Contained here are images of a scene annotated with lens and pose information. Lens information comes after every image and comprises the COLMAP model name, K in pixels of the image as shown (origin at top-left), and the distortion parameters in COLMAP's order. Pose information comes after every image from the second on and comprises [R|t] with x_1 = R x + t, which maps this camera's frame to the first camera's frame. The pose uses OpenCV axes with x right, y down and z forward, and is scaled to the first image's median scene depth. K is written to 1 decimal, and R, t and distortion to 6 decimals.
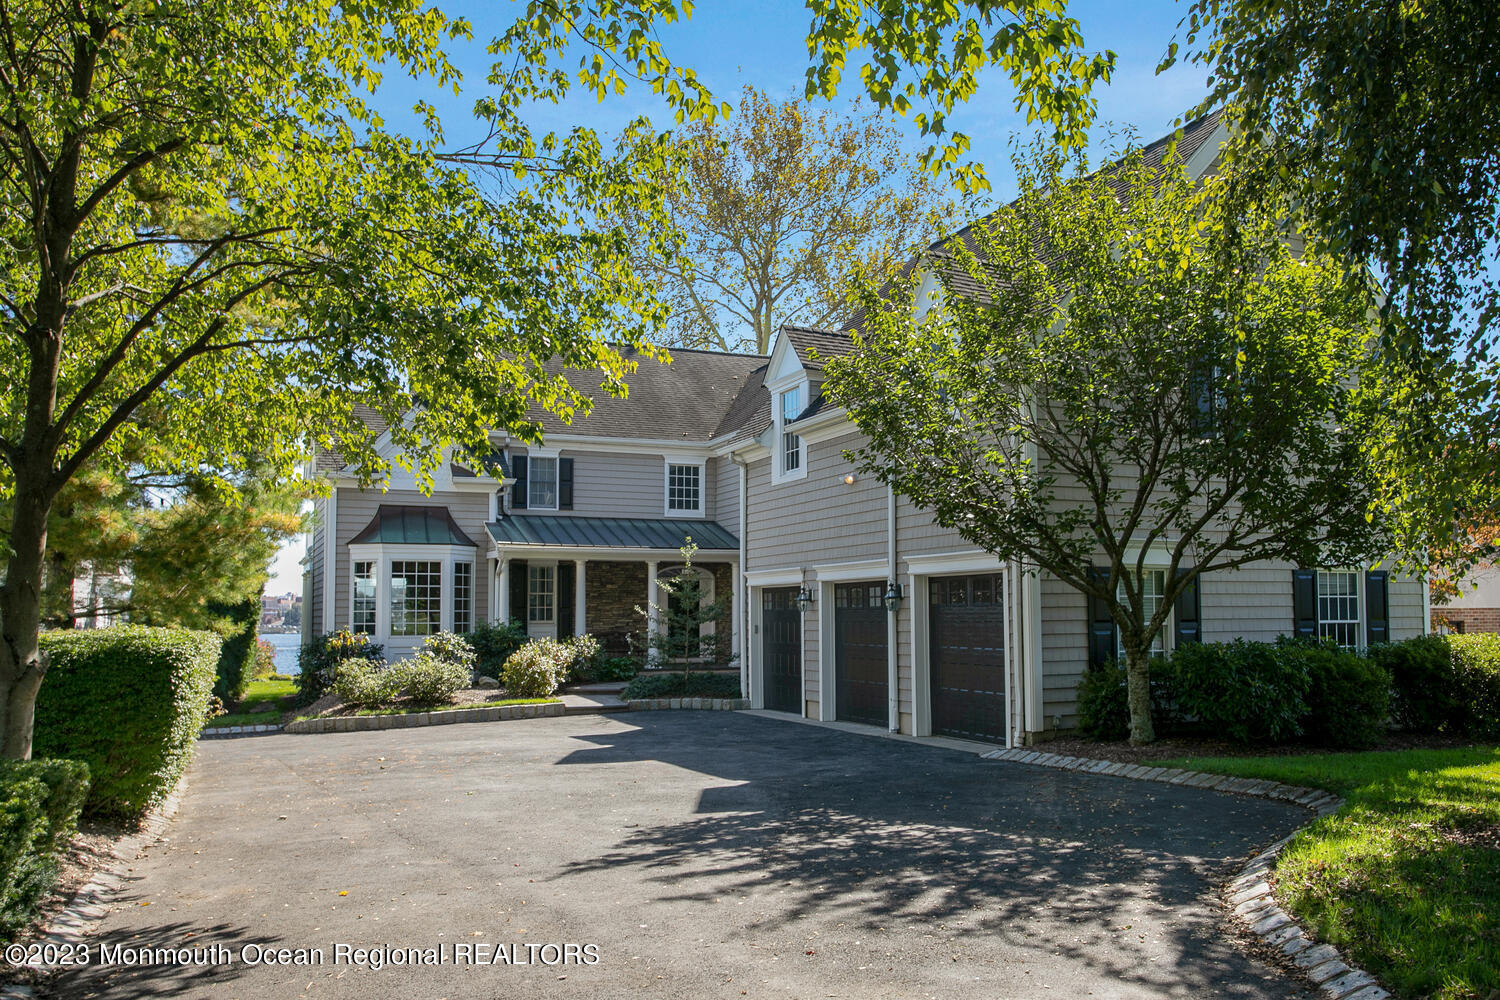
lens RADIAL K [[1234.9, 0, 815.1], [0, 1234.9, 537.0], [0, 0, 1]] dist [-0.034026, 0.073650]
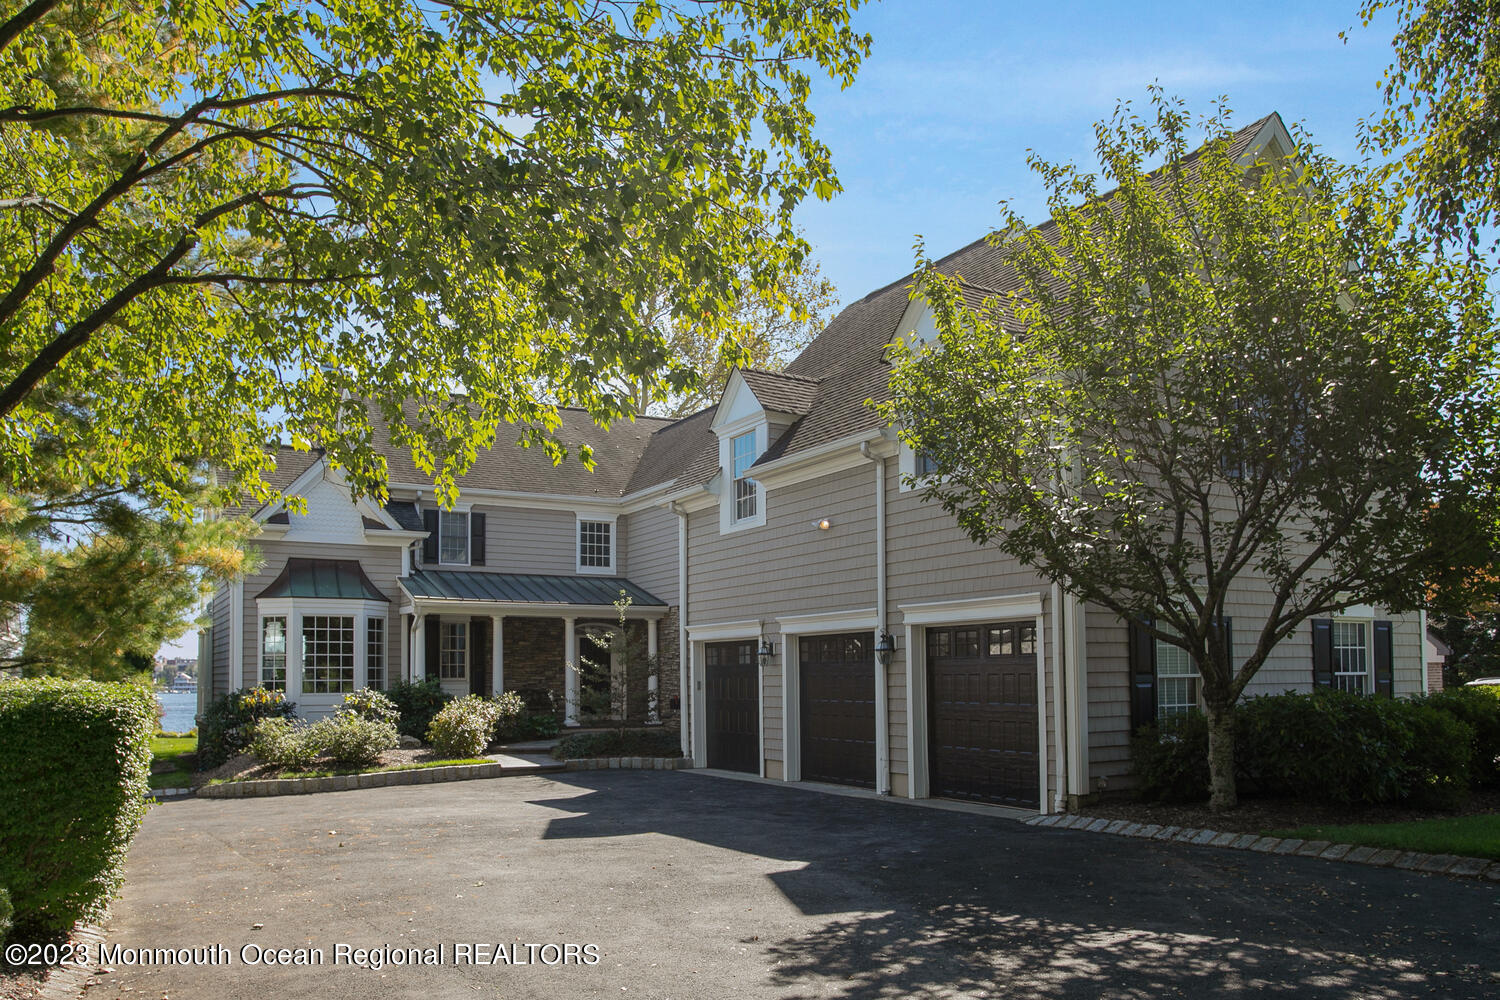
lens RADIAL K [[1116.8, 0, 752.2], [0, 1116.8, 628.5], [0, 0, 1]] dist [-0.071474, 0.067147]
pose [[0.996225, 0.001626, 0.086796, -0.081897], [-0.003470, 0.999771, 0.021099, 0.011819], [-0.086742, -0.021321, 0.996003, 0.129596]]
